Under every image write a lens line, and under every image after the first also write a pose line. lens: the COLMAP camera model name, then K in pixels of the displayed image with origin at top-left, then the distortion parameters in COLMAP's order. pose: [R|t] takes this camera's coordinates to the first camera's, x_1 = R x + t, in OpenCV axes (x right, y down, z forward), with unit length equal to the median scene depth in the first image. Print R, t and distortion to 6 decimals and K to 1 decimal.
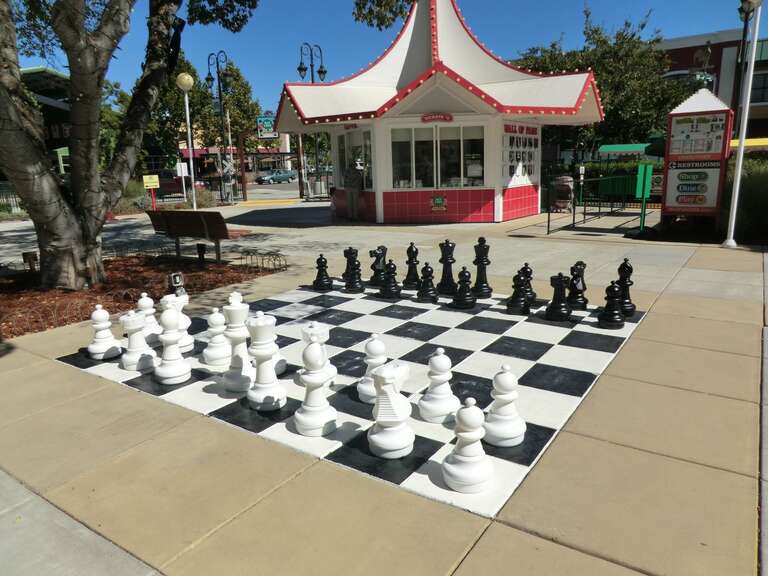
lens RADIAL K [[532.6, 0, 384.0], [0, 532.6, 288.0], [0, 0, 1]] dist [0.002535, 0.000458]
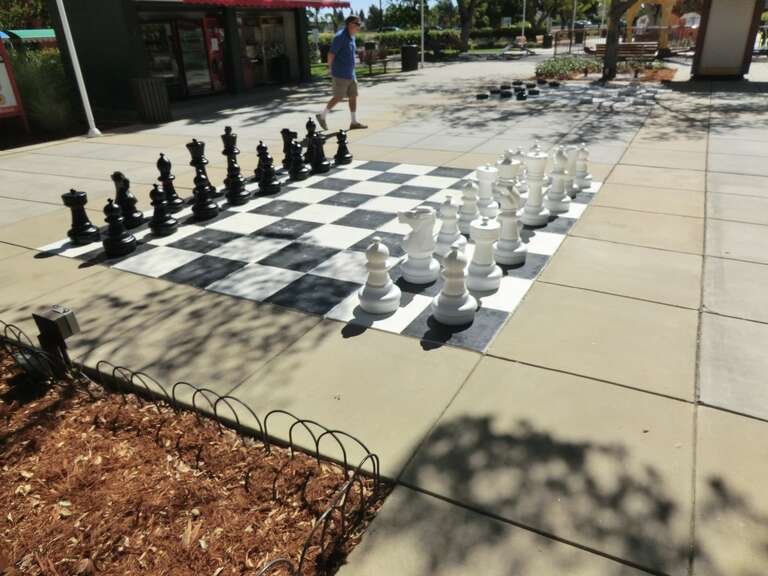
lens RADIAL K [[532.6, 0, 384.0], [0, 532.6, 288.0], [0, 0, 1]] dist [0.002535, 0.000458]
pose [[-0.100842, -0.402262, 0.909954, -0.874421], [0.256960, 0.873053, 0.414427, -0.169907], [-0.961146, 0.275614, 0.015325, 0.789382]]
